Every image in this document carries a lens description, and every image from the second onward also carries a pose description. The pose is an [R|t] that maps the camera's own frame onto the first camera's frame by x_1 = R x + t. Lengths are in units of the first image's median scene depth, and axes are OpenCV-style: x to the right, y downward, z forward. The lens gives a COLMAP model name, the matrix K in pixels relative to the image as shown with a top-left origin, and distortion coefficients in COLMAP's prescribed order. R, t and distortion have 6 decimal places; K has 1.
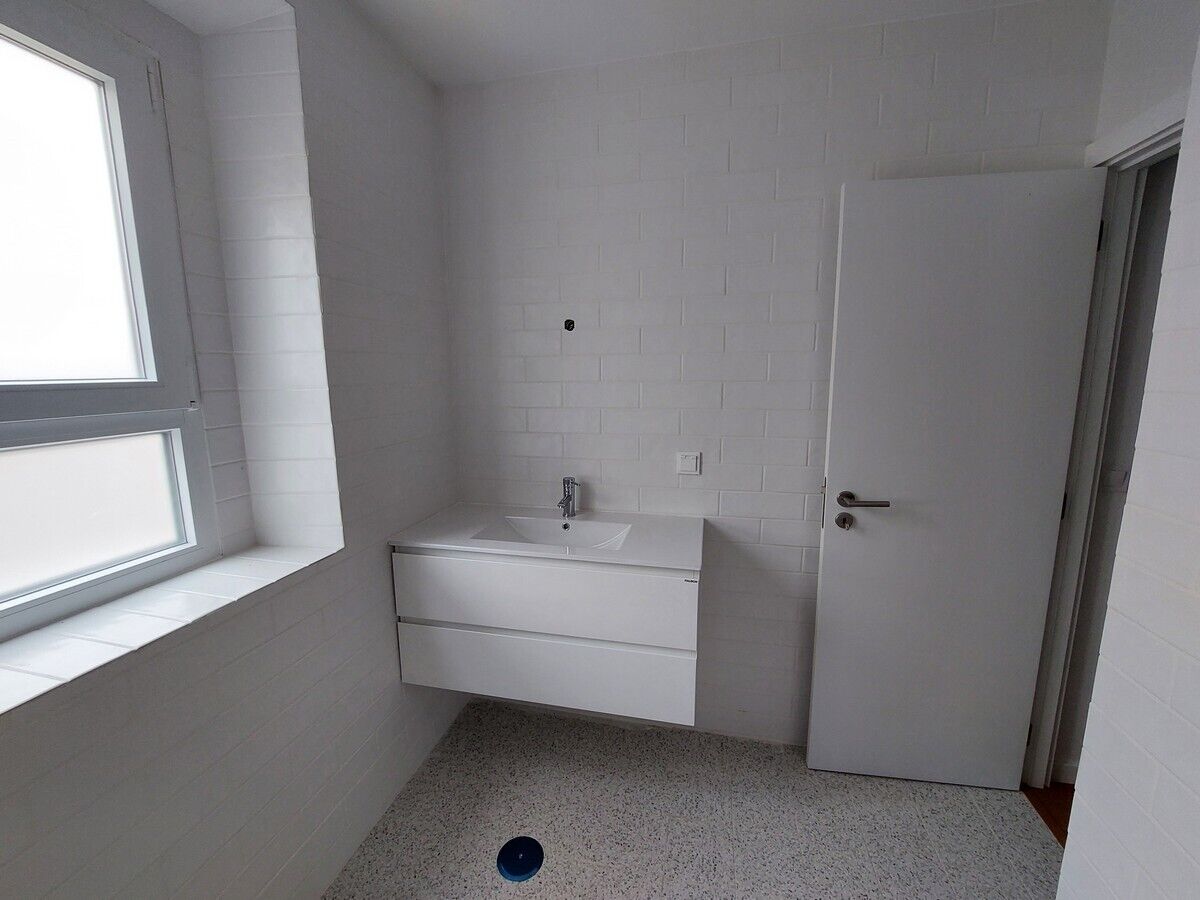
lens RADIAL K [[501.9, 0, 608.5], [0, 501.9, 450.4], [0, 0, 1]] dist [-0.002762, -0.000319]
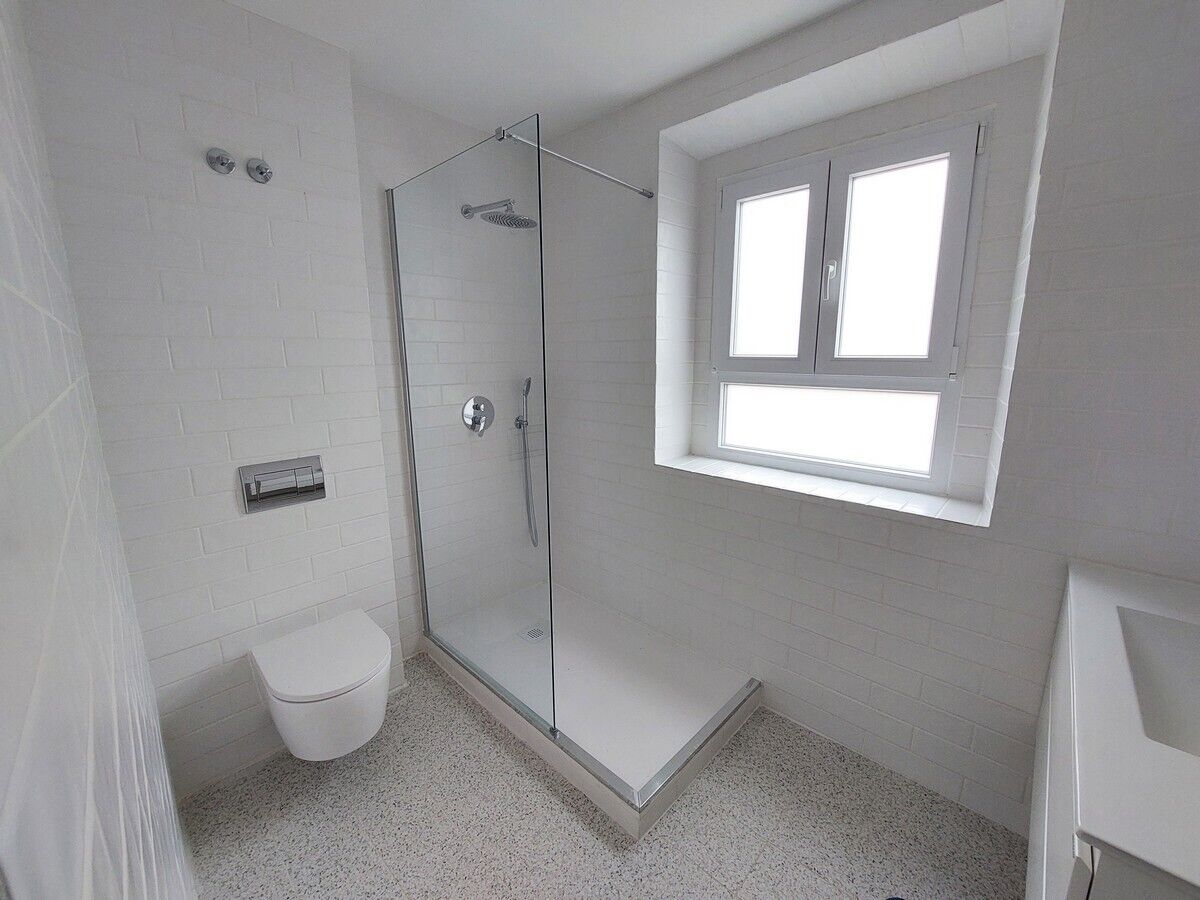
lens RADIAL K [[501.9, 0, 608.5], [0, 501.9, 450.4], [0, 0, 1]] dist [-0.002762, -0.000319]
pose [[-0.513860, 0.174960, -0.839843, 0.734223], [-0.136770, 0.949752, 0.281540, -0.144116], [0.846901, 0.259538, -0.464110, 0.832449]]
